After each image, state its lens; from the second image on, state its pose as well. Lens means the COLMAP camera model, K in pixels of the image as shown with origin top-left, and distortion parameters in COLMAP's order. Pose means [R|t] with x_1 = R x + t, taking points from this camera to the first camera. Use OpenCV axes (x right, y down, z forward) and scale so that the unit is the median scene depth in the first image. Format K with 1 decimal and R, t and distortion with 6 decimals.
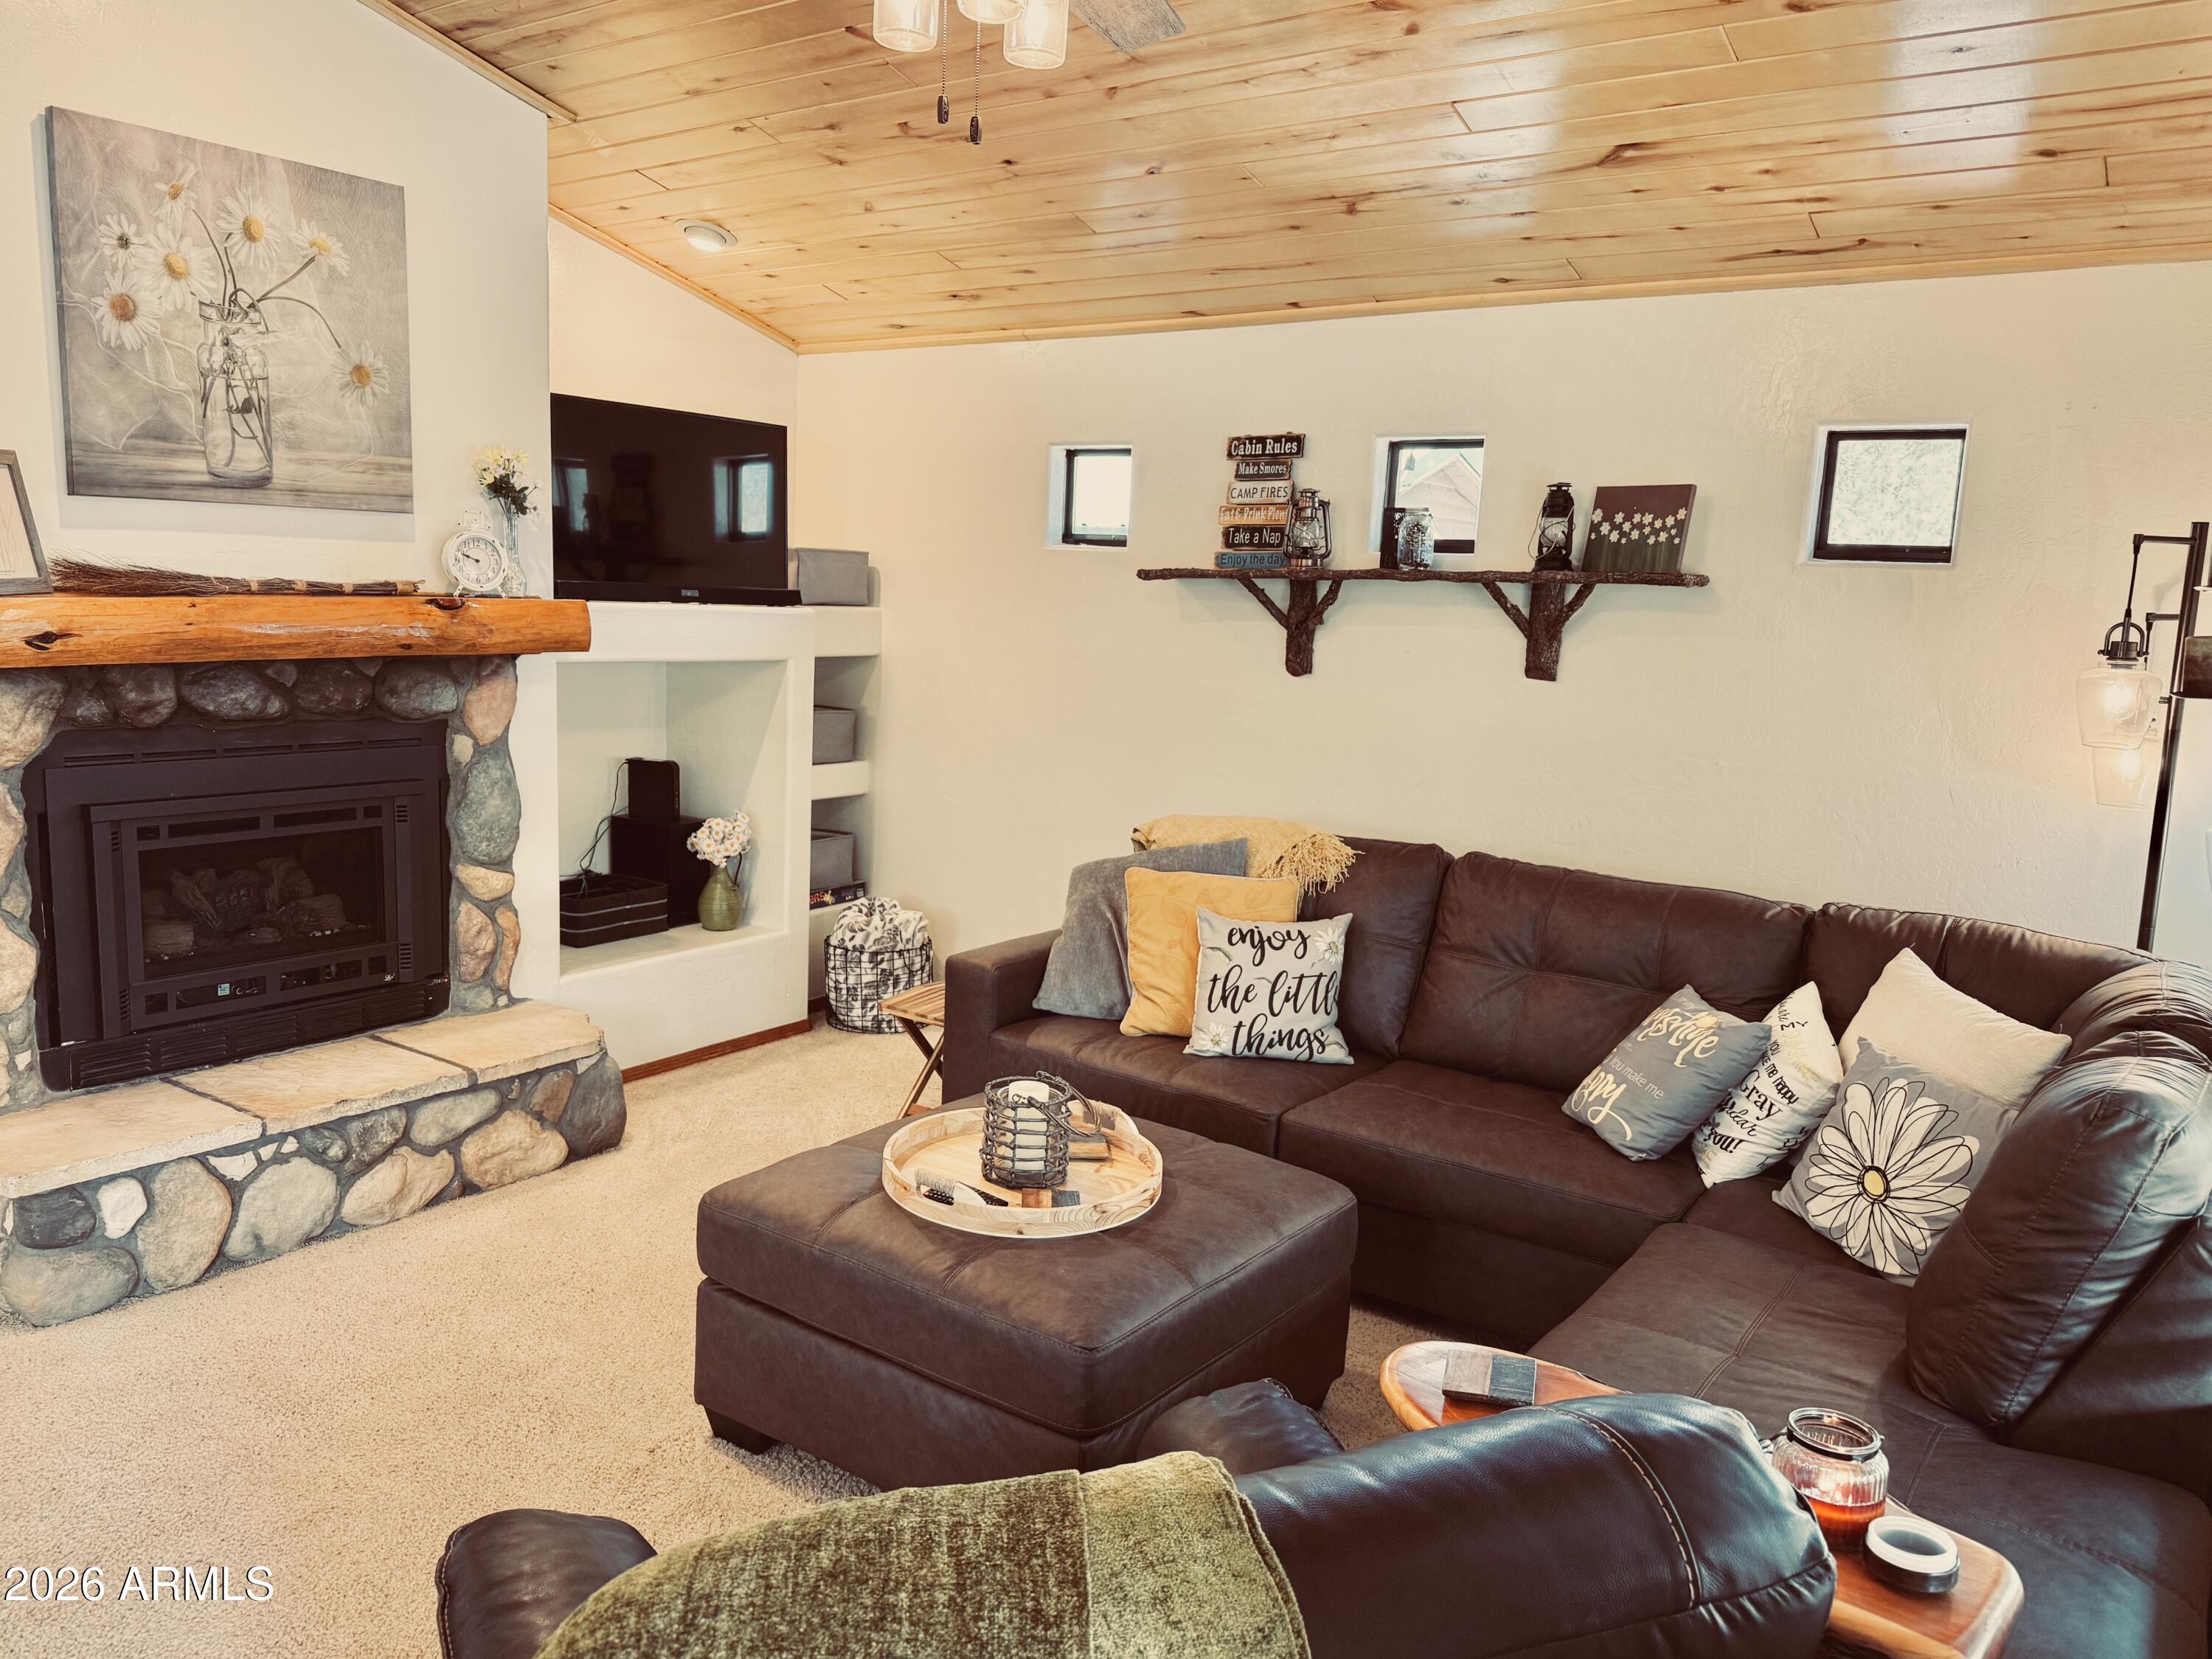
lens RADIAL K [[1591.8, 0, 1090.3], [0, 1591.8, 843.4], [0, 0, 1]] dist [0.137341, -0.207736]
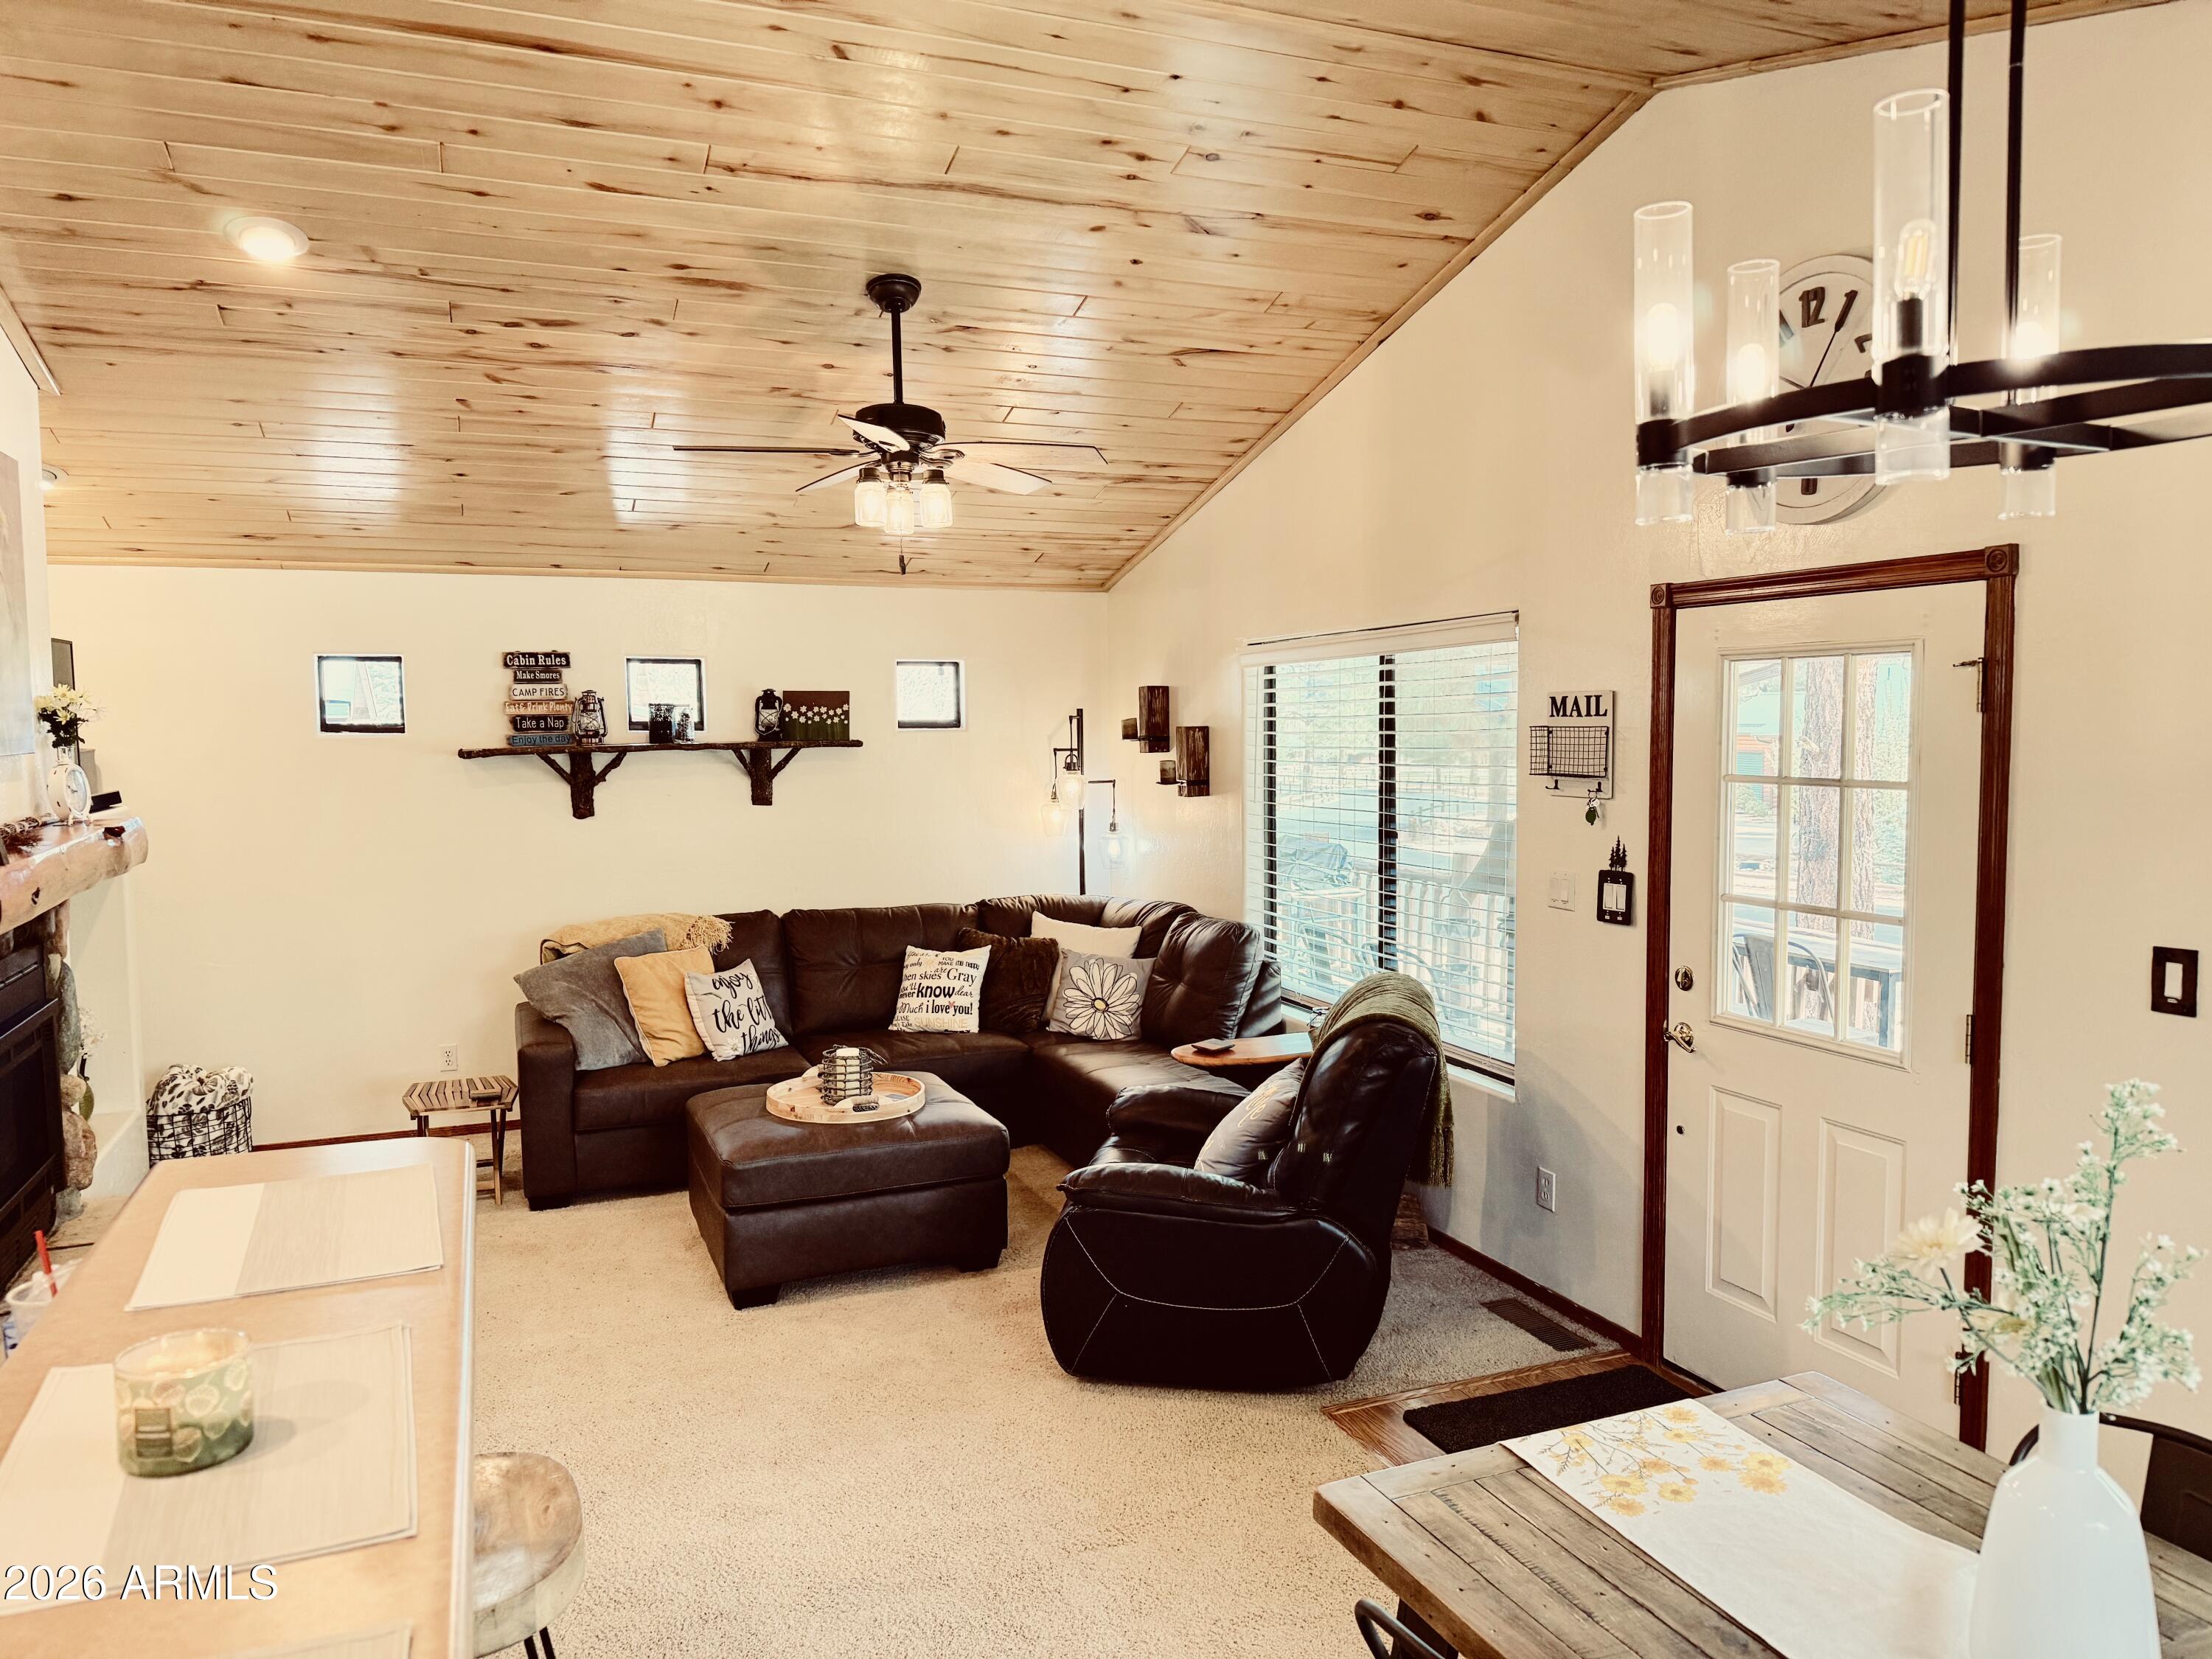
lens RADIAL K [[1546.9, 0, 1153.9], [0, 1546.9, 825.3], [0, 0, 1]] dist [0.165378, -0.282379]
pose [[0.506662, -0.105957, 0.855609, -0.969572], [0.165356, 0.985938, 0.024179, -0.059735], [-0.846139, 0.129229, 0.517057, -0.172657]]
